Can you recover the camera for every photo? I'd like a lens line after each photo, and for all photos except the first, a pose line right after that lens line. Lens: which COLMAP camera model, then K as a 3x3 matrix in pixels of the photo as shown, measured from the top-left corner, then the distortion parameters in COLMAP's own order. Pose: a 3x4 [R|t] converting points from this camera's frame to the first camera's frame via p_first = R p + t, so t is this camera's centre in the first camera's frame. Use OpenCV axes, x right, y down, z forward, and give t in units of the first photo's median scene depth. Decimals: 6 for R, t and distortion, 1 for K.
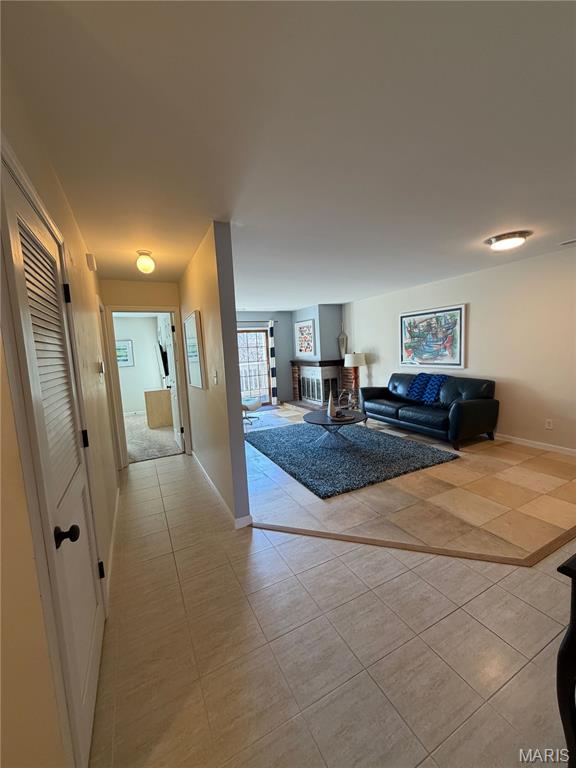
lens RADIAL K [[303.7, 0, 288.0], [0, 303.7, 384.0], [0, 0, 1]] dist [0.002375, 0.000238]
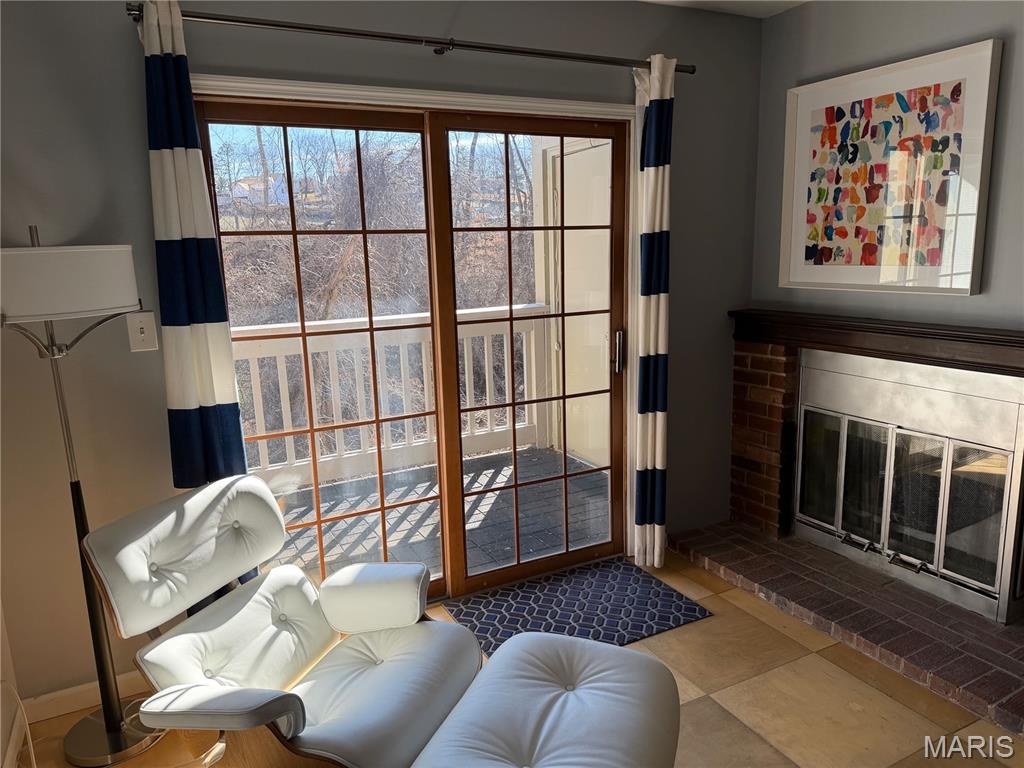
lens RADIAL K [[717.9, 0, 512.0], [0, 717.9, 384.0], [0, 0, 1]] dist [0.005892, -0.008810]
pose [[0.999758, 0.014237, 0.016750, -0.133233], [-0.015456, 0.997064, 0.075003, -0.067238], [-0.015633, -0.075243, 0.997043, 0.610449]]
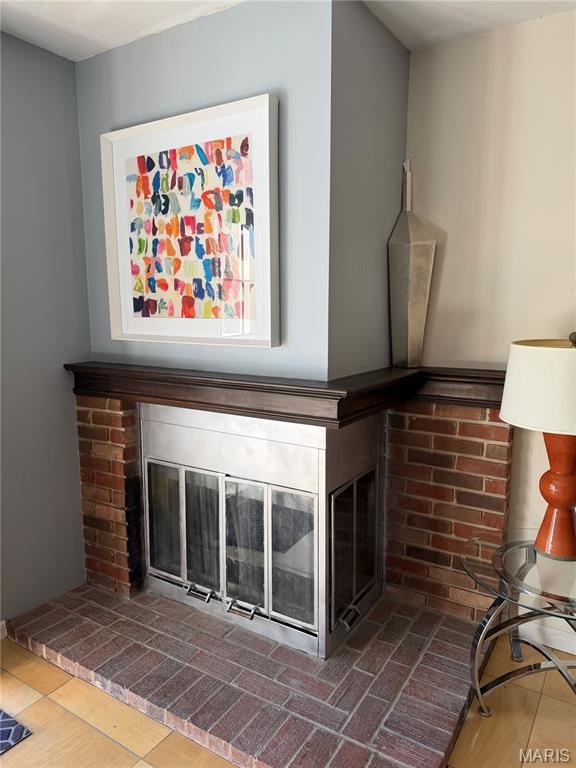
lens RADIAL K [[539.5, 0, 288.0], [0, 539.5, 384.0], [0, 0, 1]] dist [0.090794, -0.123325]
pose [[0.862680, -0.025632, 0.505100, -0.041603], [0.019025, 0.999653, 0.018235, -0.073101], [-0.505392, -0.006121, 0.862868, 0.713751]]
